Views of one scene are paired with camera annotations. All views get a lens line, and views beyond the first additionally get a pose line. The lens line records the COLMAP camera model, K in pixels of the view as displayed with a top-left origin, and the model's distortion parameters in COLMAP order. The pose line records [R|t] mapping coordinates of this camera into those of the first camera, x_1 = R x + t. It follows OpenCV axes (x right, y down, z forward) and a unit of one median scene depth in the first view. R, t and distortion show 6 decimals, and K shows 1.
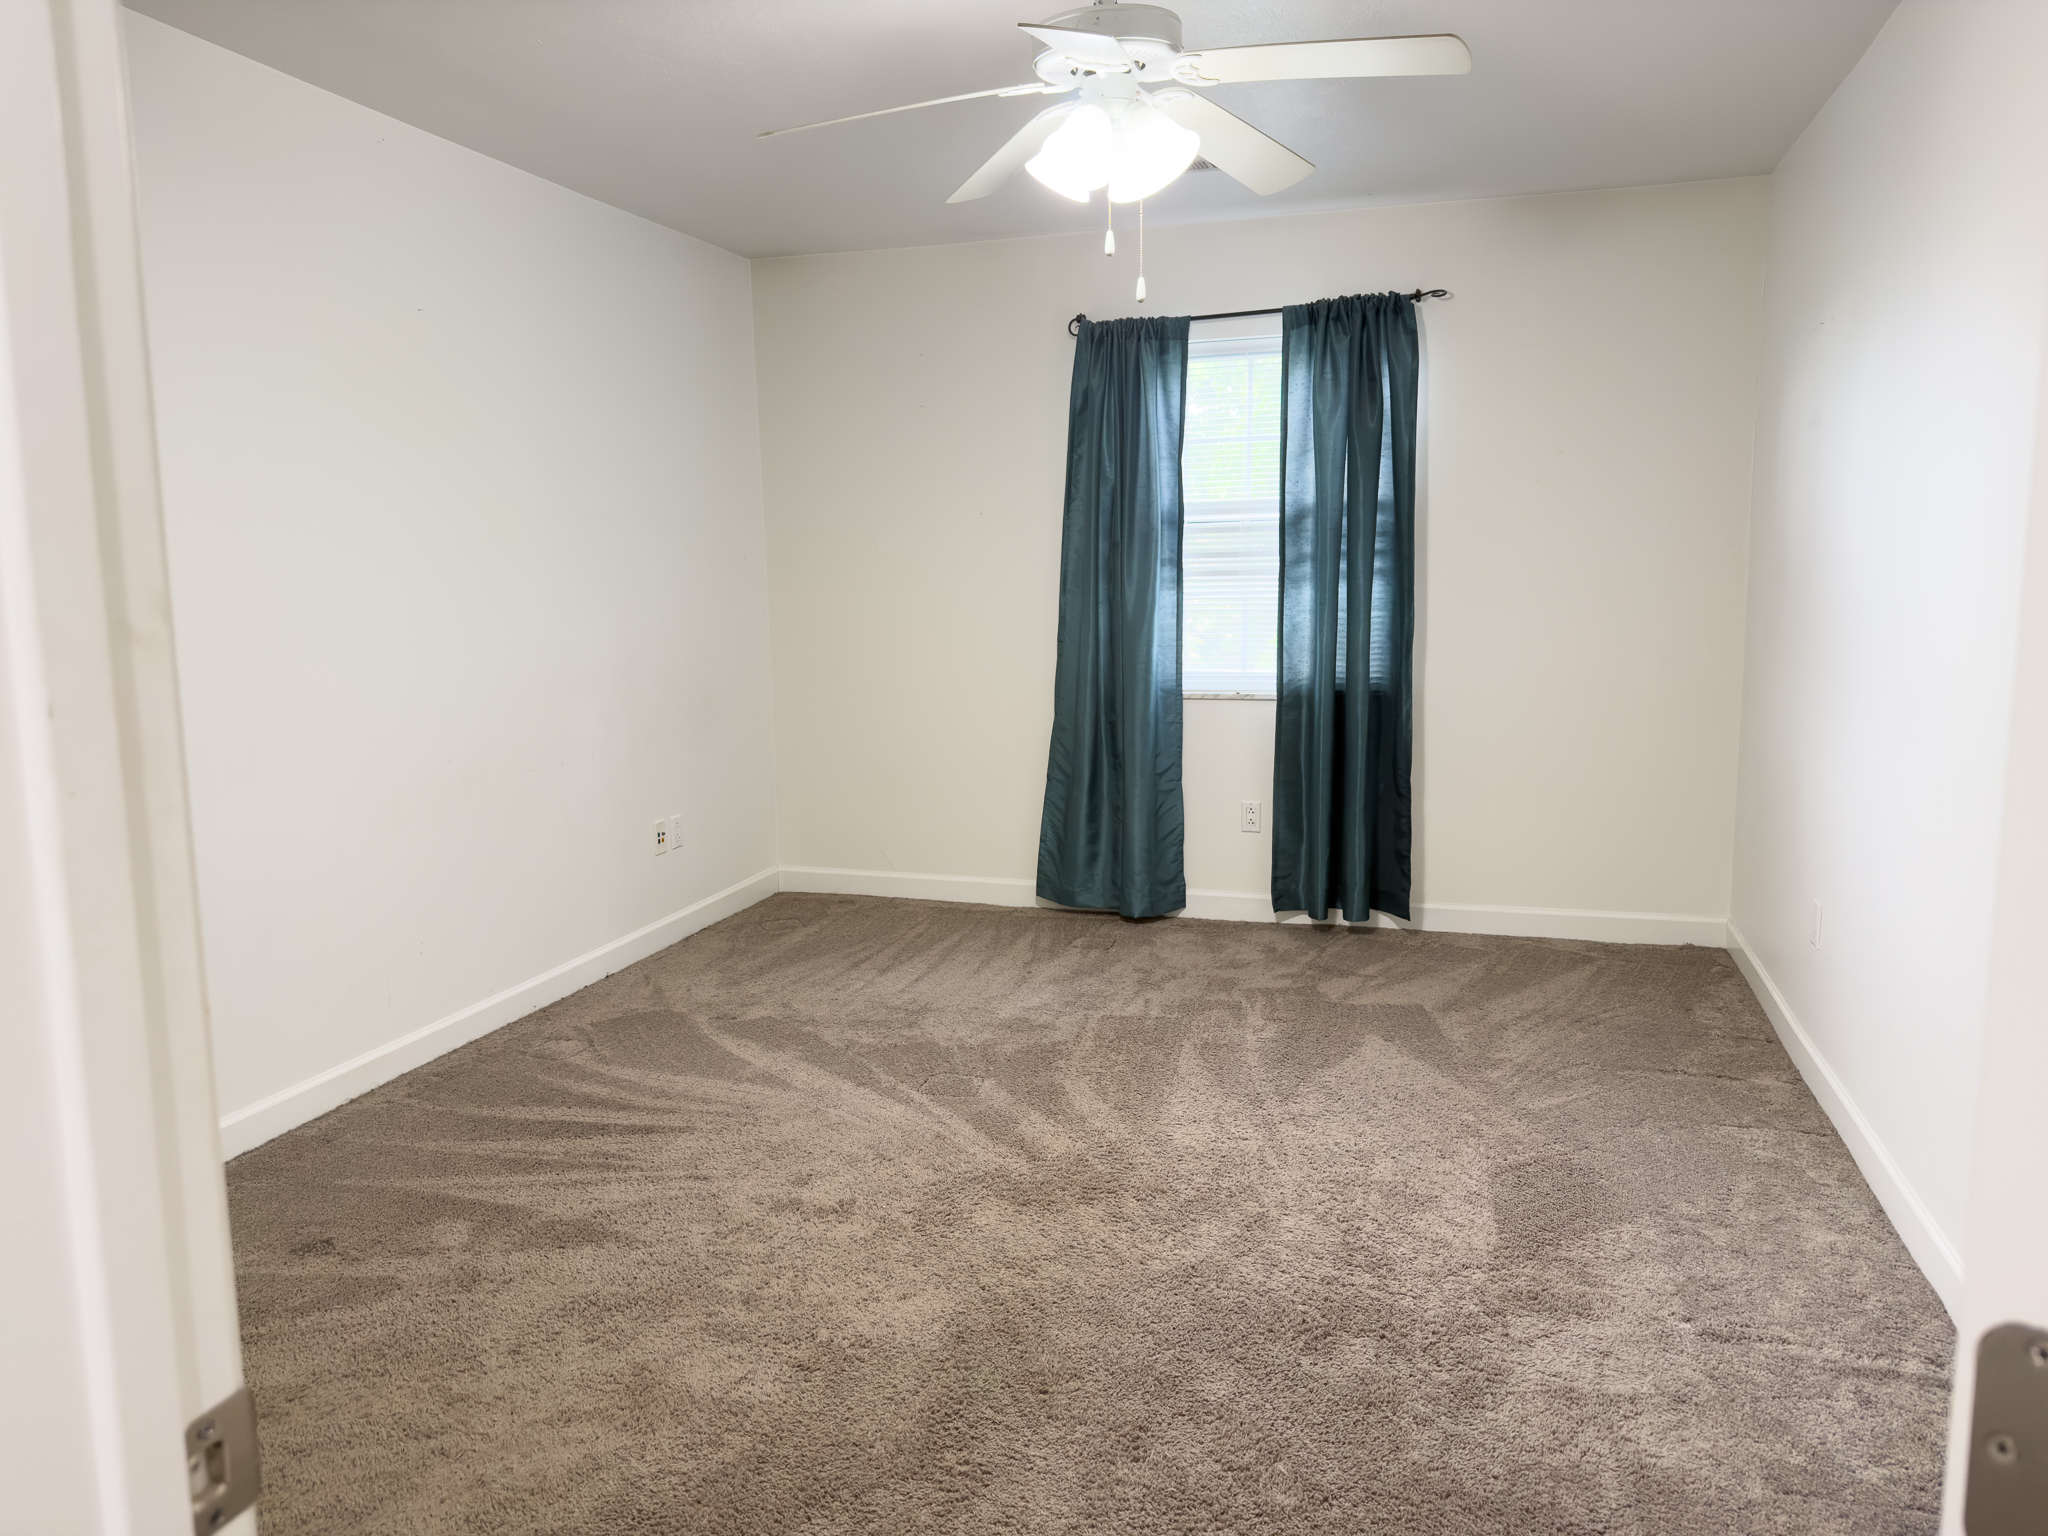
lens RADIAL K [[1431.8, 0, 1015.0], [0, 1431.8, 772.3], [0, 0, 1]] dist [0.071599, -0.101688]
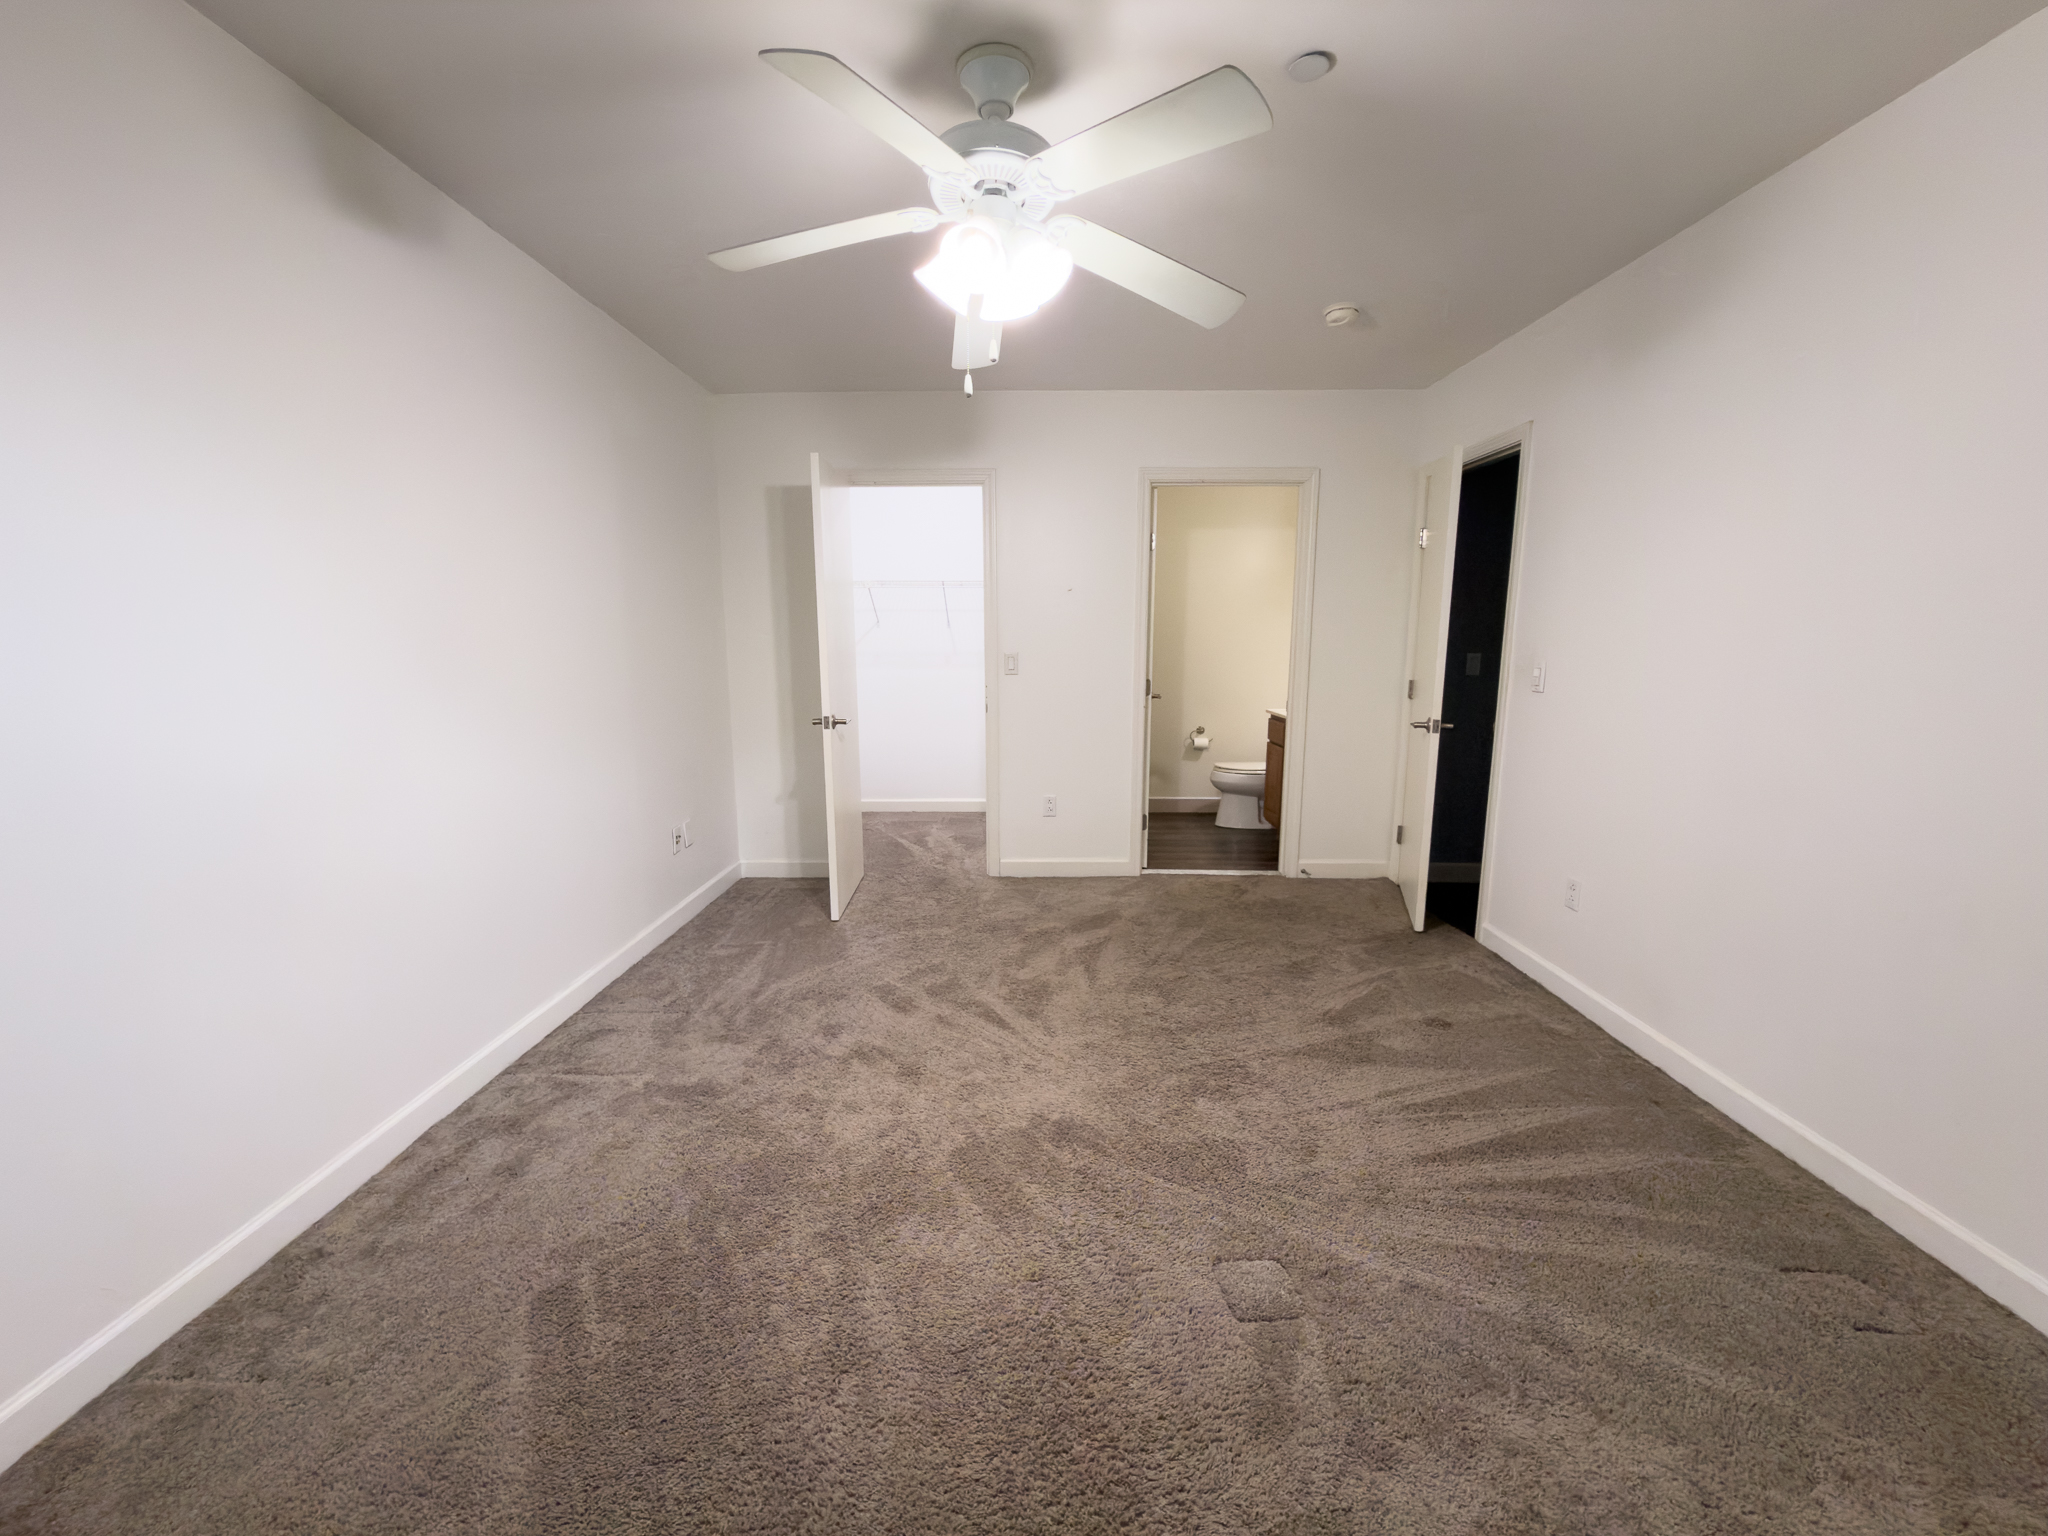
lens RADIAL K [[820.0, 0, 1024.0], [0, 820.0, 768.0], [0, 0, 1]] dist [-0.001637, 0.000256]
pose [[-0.963080, 0.054263, -0.263689, 0.136216], [-0.020323, 0.962027, 0.272196, -0.128894], [0.268446, 0.267505, -0.925407, 1.036276]]
